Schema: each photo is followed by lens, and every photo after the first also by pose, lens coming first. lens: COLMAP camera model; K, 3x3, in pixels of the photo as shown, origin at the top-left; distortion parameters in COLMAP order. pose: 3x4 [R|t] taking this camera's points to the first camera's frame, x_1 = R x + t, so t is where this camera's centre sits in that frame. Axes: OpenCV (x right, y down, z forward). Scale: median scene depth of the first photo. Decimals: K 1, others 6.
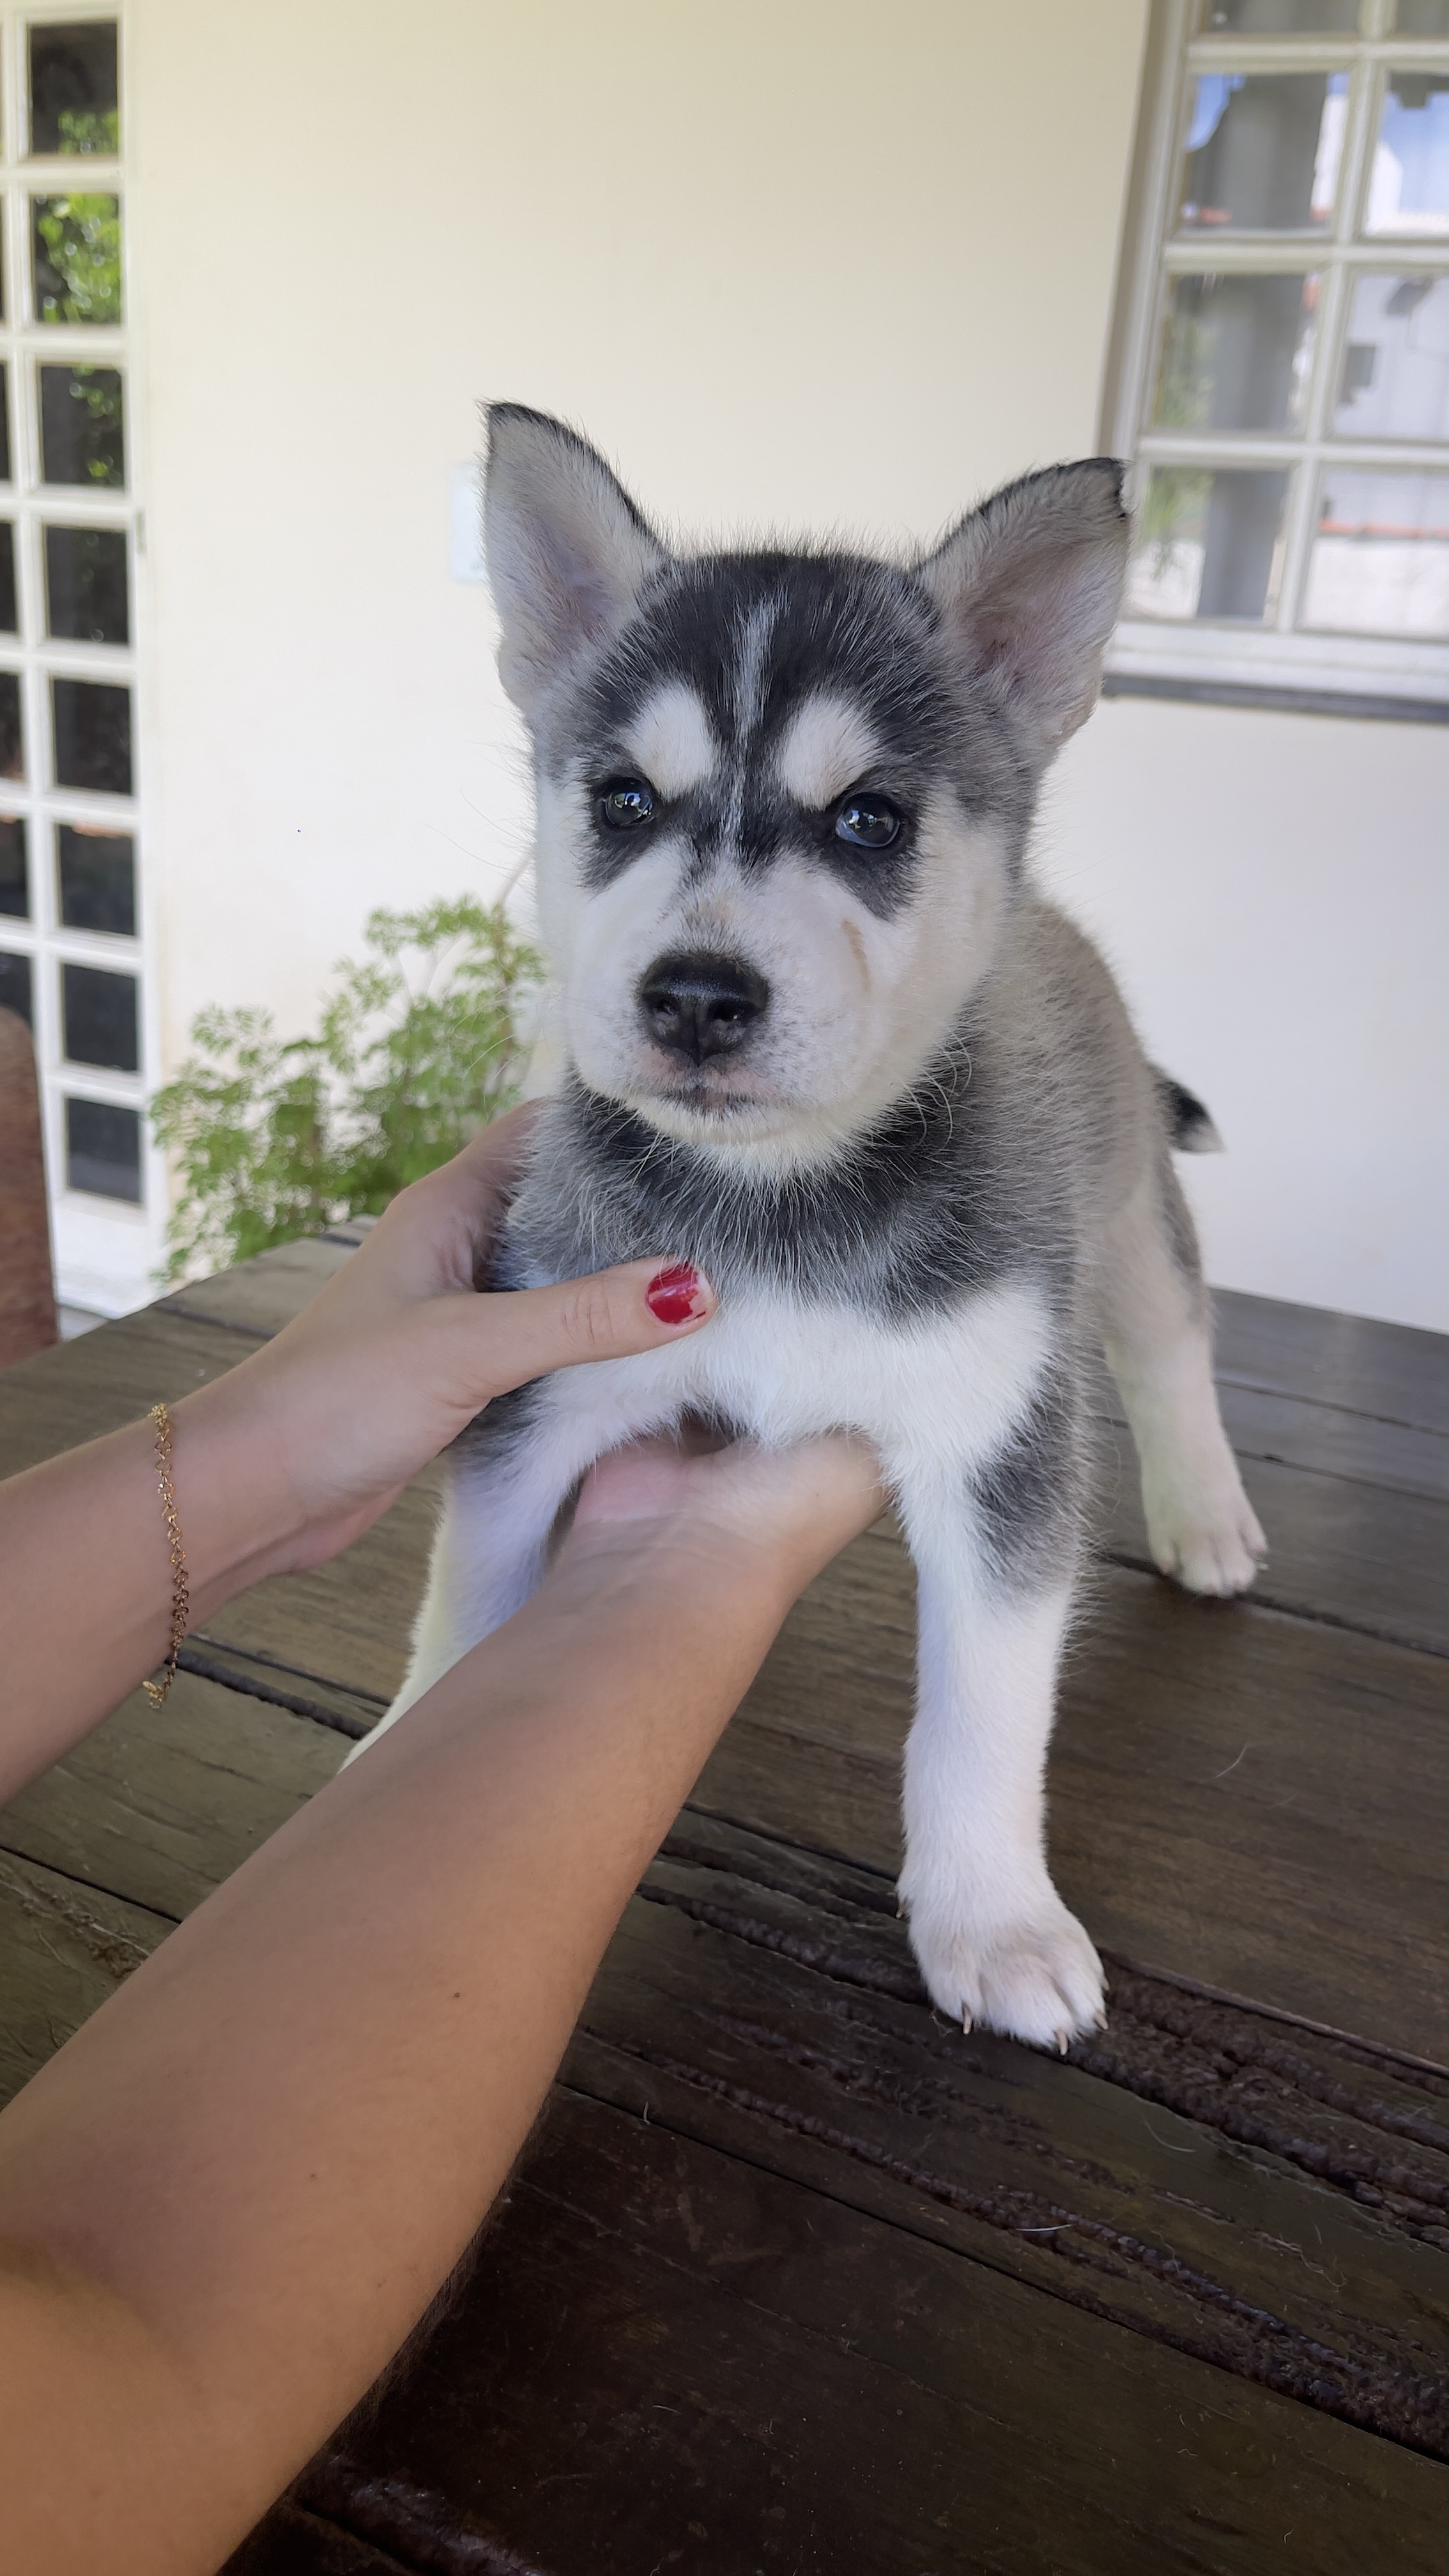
lens RADIAL K [[2063.2, 0, 676.8], [0, 2063.2, 1281.1], [0, 0, 1]] dist [0.007854, -0.037761]
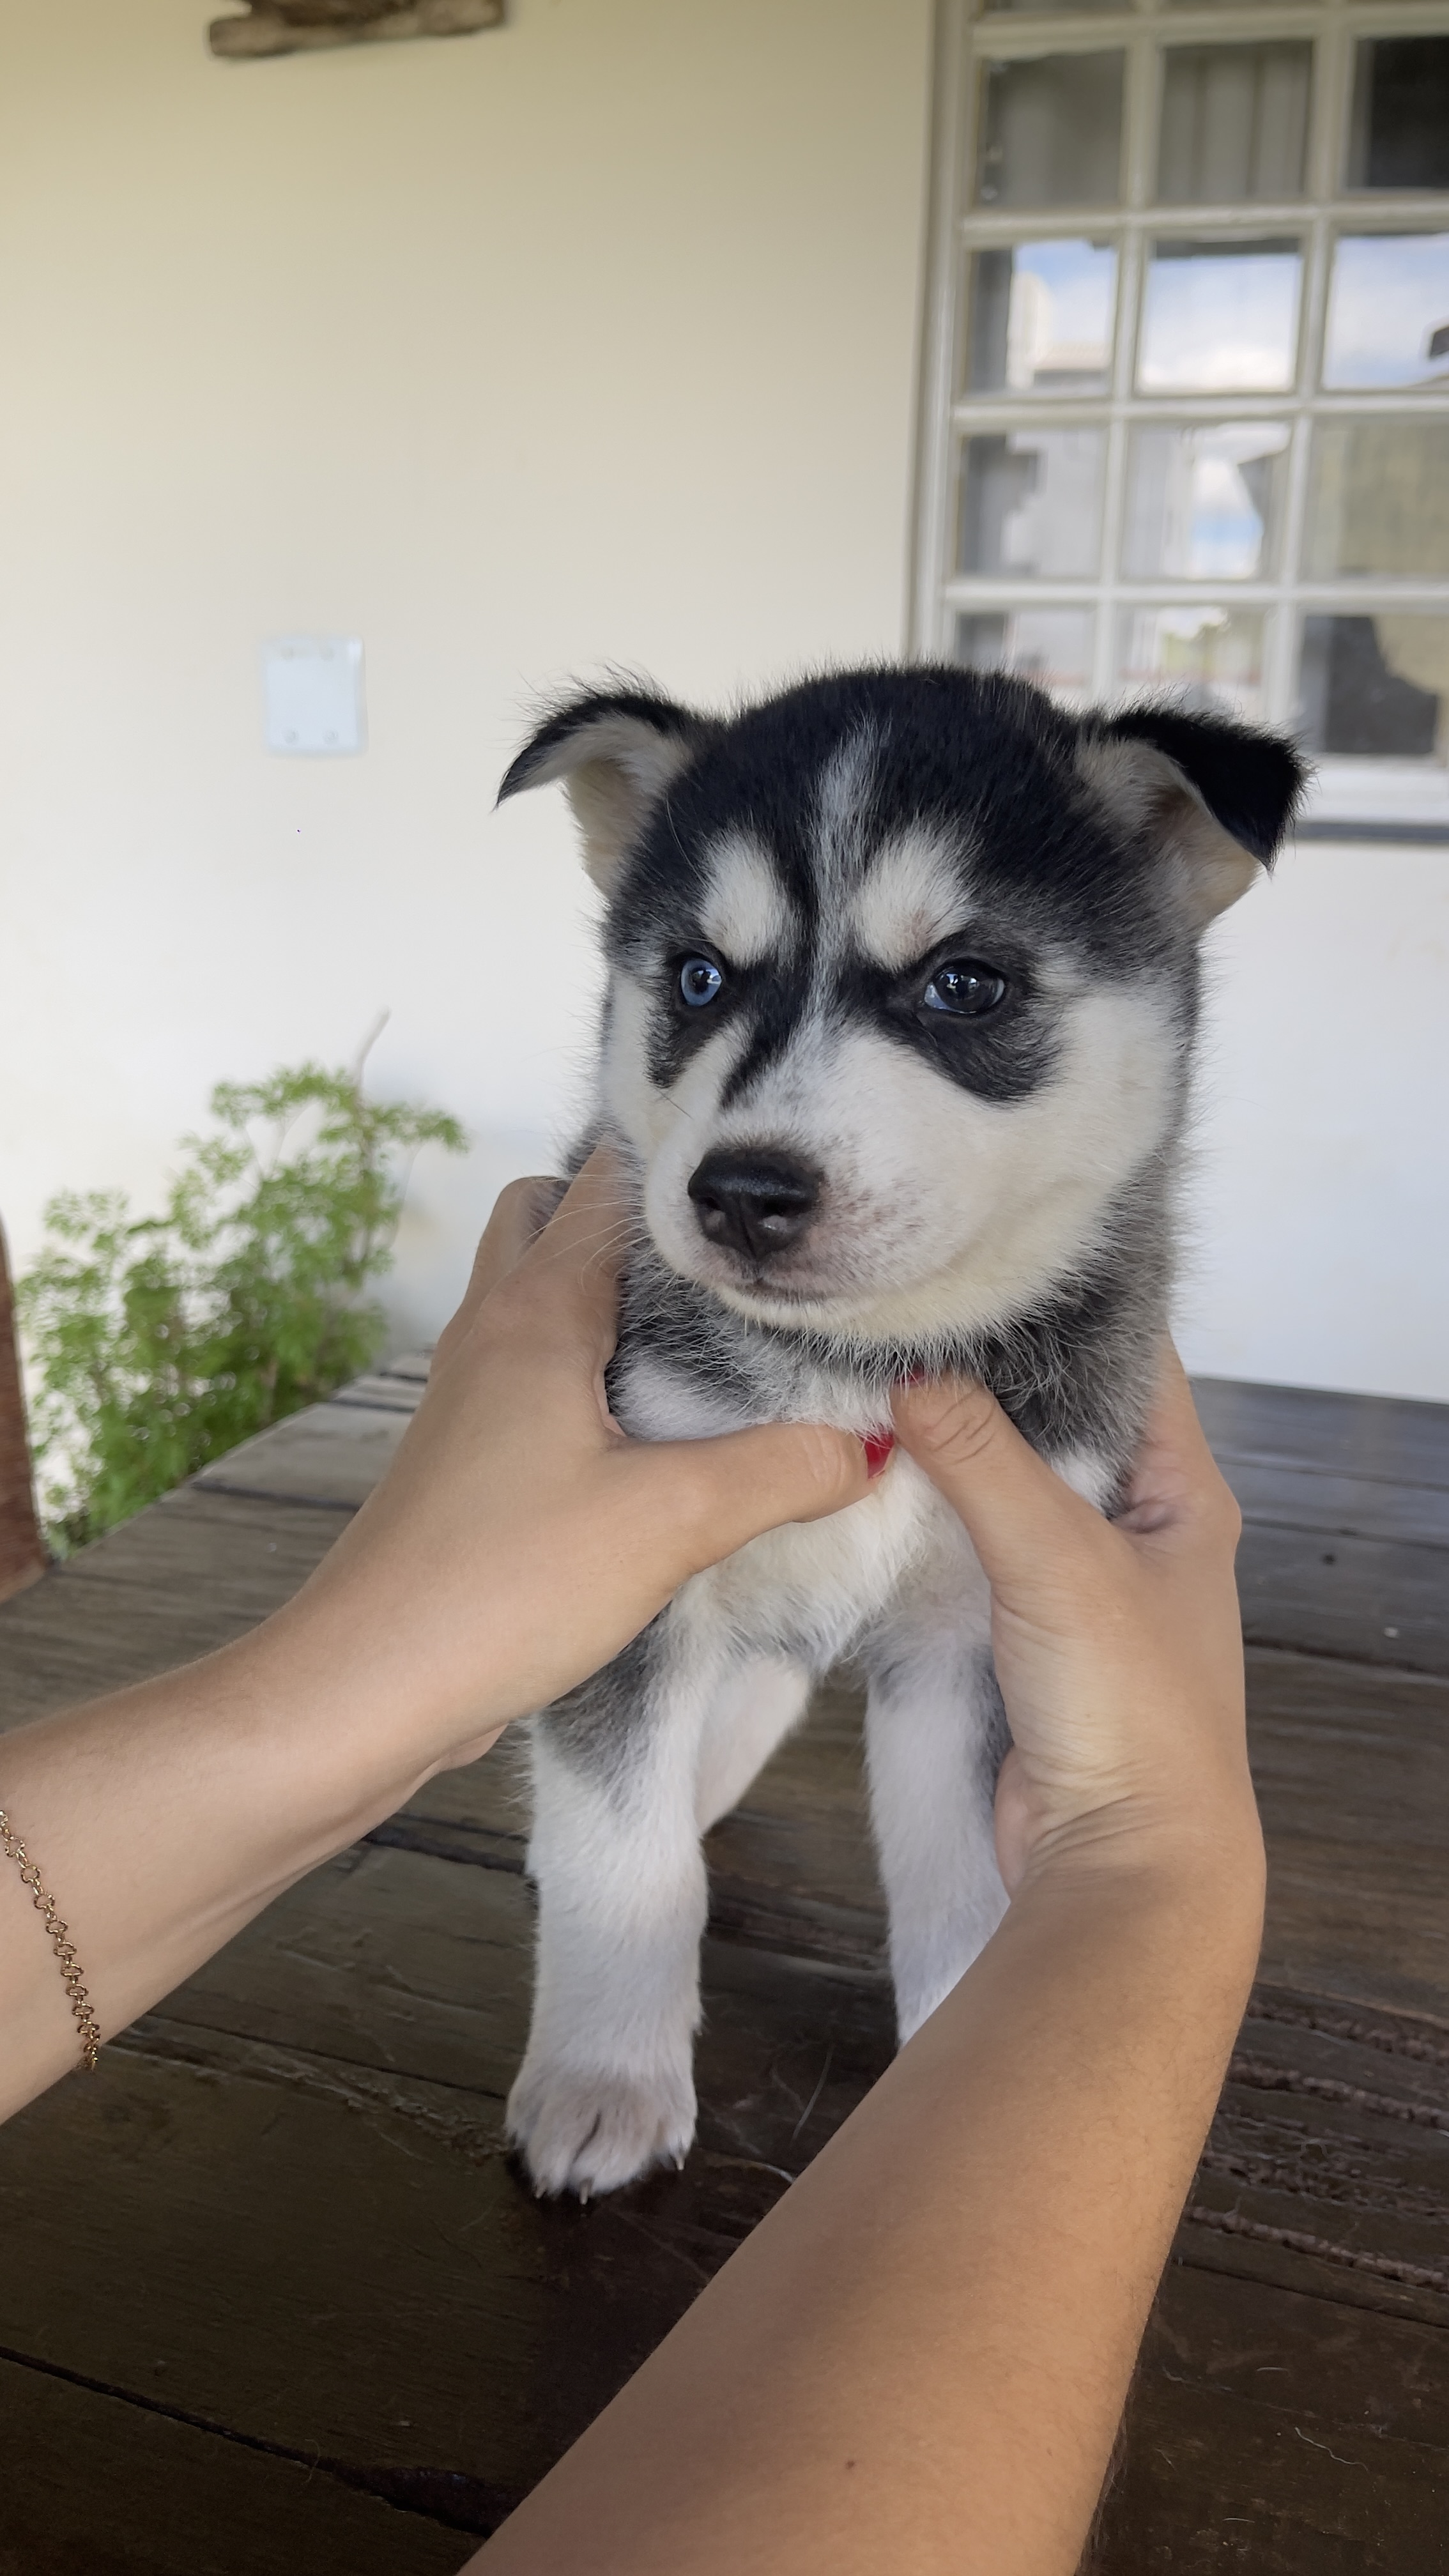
lens RADIAL K [[2077.6, 0, 678.1], [0, 2077.6, 1284.6], [0, 0, 1]] dist [-0.005952, -0.003015]
pose [[0.989887, -0.078835, 0.117935, -0.137962], [0.087244, 0.993869, -0.067920, 0.004542], [-0.111858, 0.077522, 0.990696, 0.008761]]
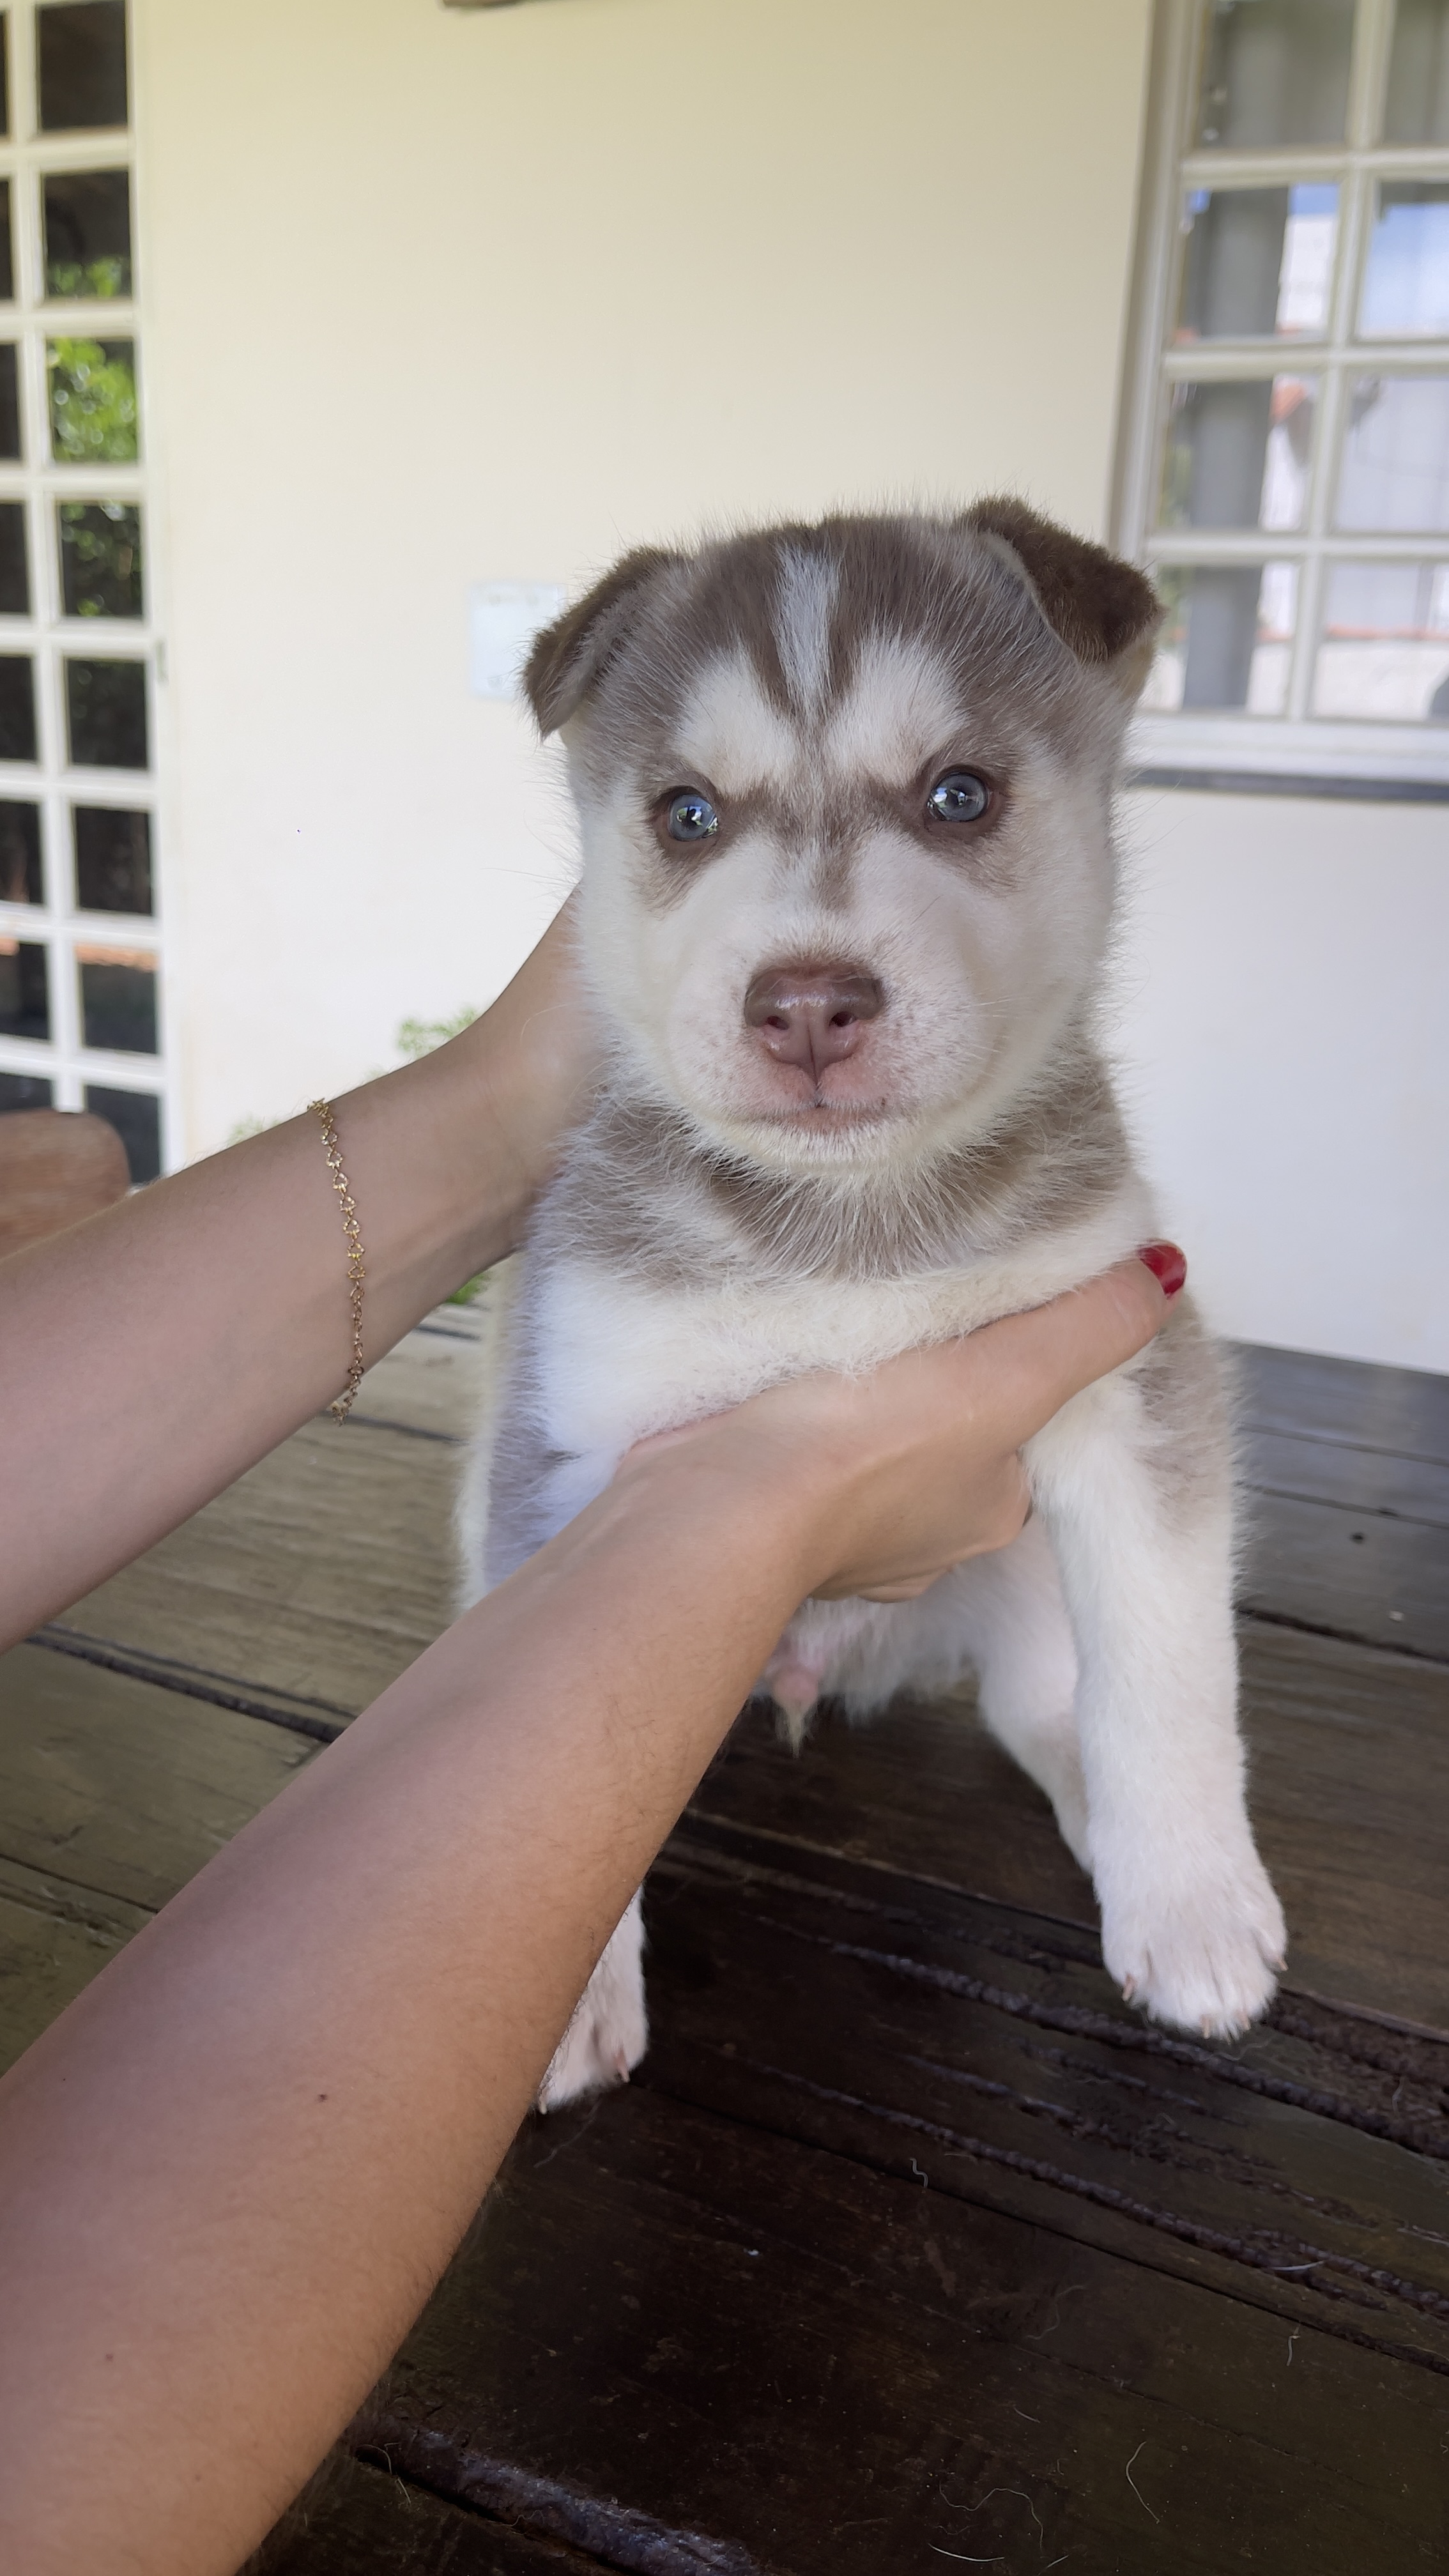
lens RADIAL K [[2063.2, 0, 676.8], [0, 2063.2, 1281.1], [0, 0, 1]] dist [0.007854, -0.037761]
pose [[0.999532, -0.030553, 0.001612, -0.049274], [0.030595, 0.998109, -0.053305, 0.015352], [0.000020, 0.053330, 0.998577, -0.004607]]
